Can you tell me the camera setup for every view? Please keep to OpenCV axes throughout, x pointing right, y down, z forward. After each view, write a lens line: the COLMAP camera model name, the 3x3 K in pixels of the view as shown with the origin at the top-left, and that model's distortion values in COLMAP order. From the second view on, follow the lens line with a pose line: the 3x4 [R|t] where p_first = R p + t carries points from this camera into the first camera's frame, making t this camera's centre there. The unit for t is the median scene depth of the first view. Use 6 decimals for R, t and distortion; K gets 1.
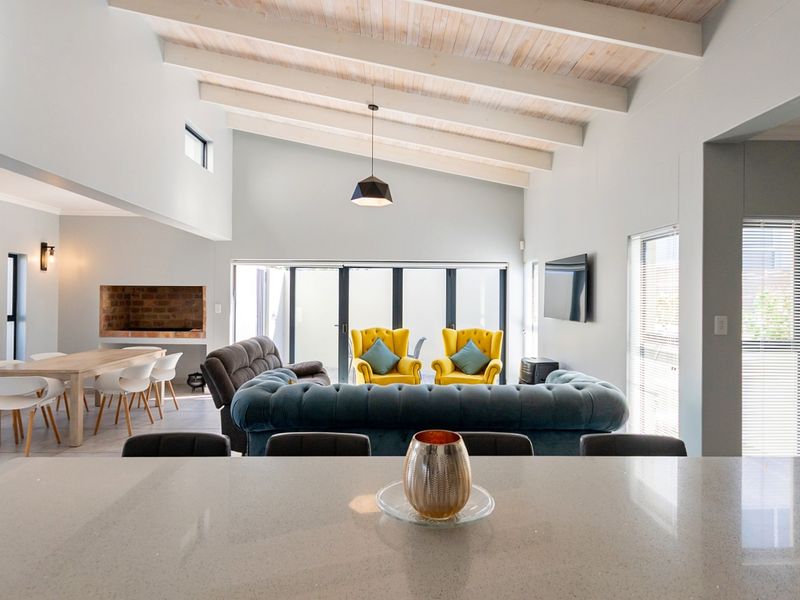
lens RADIAL K [[468.6, 0, 400.1], [0, 468.6, 292.2], [0, 0, 1]] dist [0.002296, 0.003819]
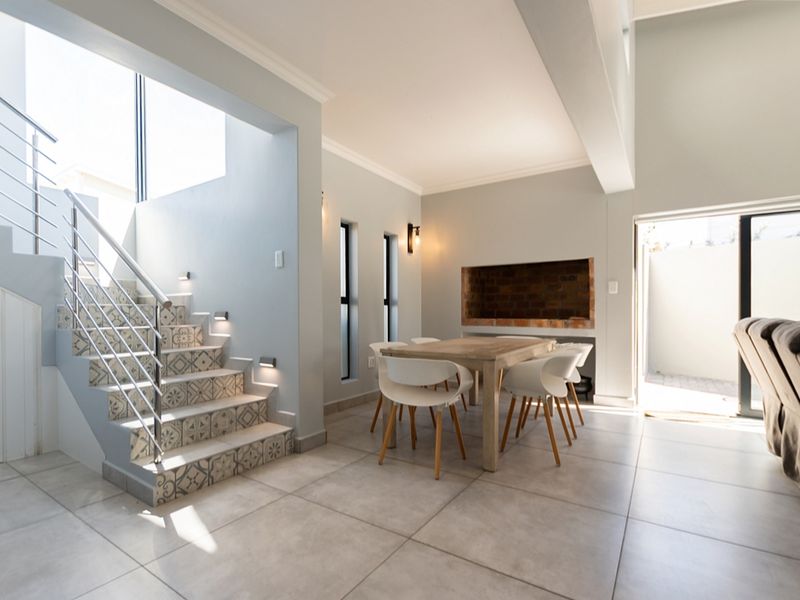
lens RADIAL K [[418.7, 0, 395.9], [0, 418.7, 308.9], [0, 0, 1]] dist [0.012729, -0.004158]
pose [[0.823635, -0.010464, -0.567024, -0.293926], [0.014167, 0.999897, 0.002127, 0.061049], [0.566943, -0.009785, 0.823699, 0.277099]]
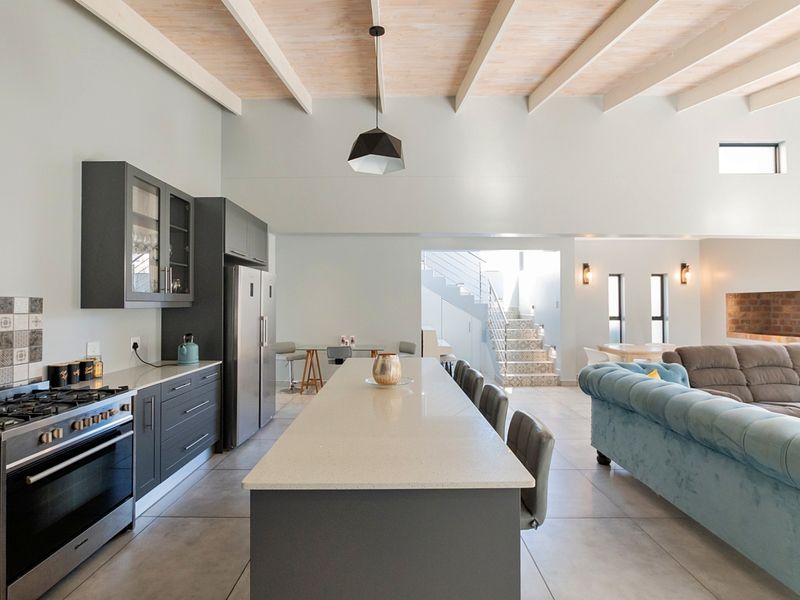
lens RADIAL K [[418.7, 0, 403.5], [0, 418.7, 298.9], [0, 0, 1]] dist [0.012729, -0.004158]
pose [[0.012821, -0.025988, -0.999580, 0.409221], [0.012029, 0.999594, -0.025834, 0.017029], [0.999845, -0.011693, 0.013129, 0.177806]]
